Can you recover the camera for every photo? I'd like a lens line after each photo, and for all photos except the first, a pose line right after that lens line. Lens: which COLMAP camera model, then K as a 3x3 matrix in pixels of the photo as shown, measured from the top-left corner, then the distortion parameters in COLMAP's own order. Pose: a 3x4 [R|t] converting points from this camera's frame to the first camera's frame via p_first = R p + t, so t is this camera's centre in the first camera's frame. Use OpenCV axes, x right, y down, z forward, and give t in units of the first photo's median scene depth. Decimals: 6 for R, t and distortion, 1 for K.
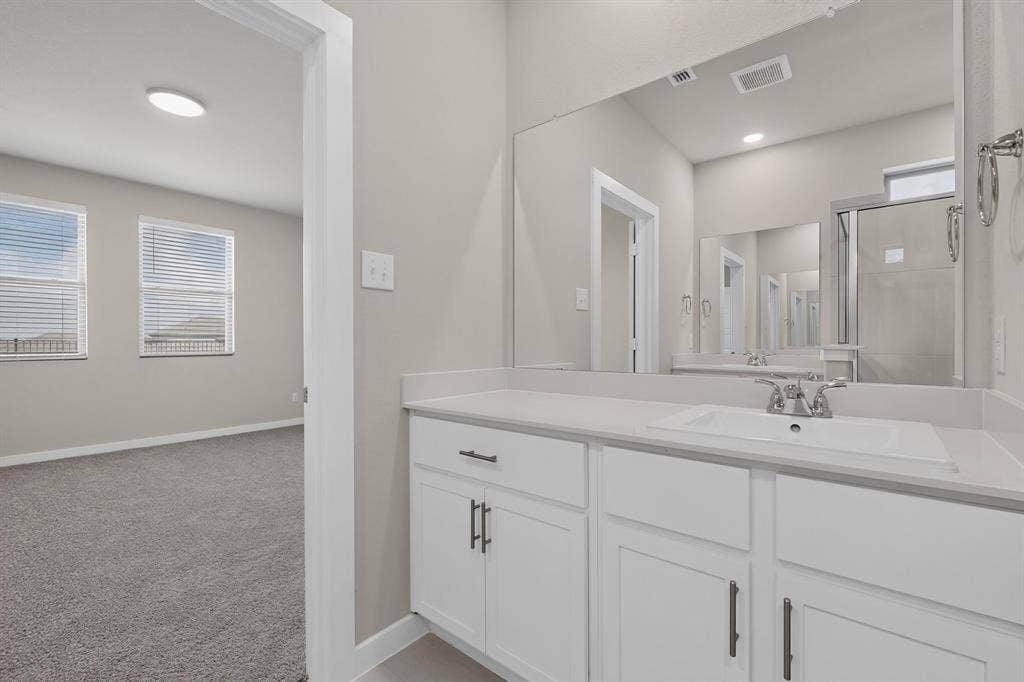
lens RADIAL K [[446.5, 0, 515.3], [0, 446.5, 342.0], [0, 0, 1]] dist [0.003818, 0.000231]
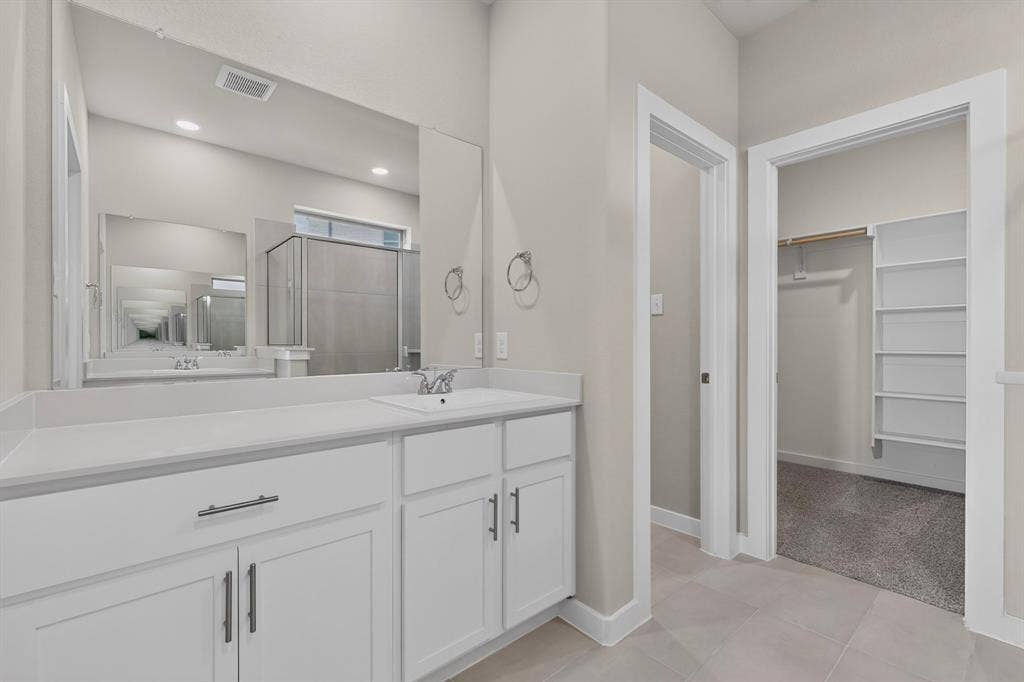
lens RADIAL K [[446.5, 0, 516.0], [0, 446.5, 343.5], [0, 0, 1]] dist [0.003818, 0.000231]
pose [[0.152418, -0.000144, 0.988316, -0.685487], [-0.000359, 1.000000, 0.000201, -0.003748], [-0.988316, -0.000385, 0.152418, 0.430383]]
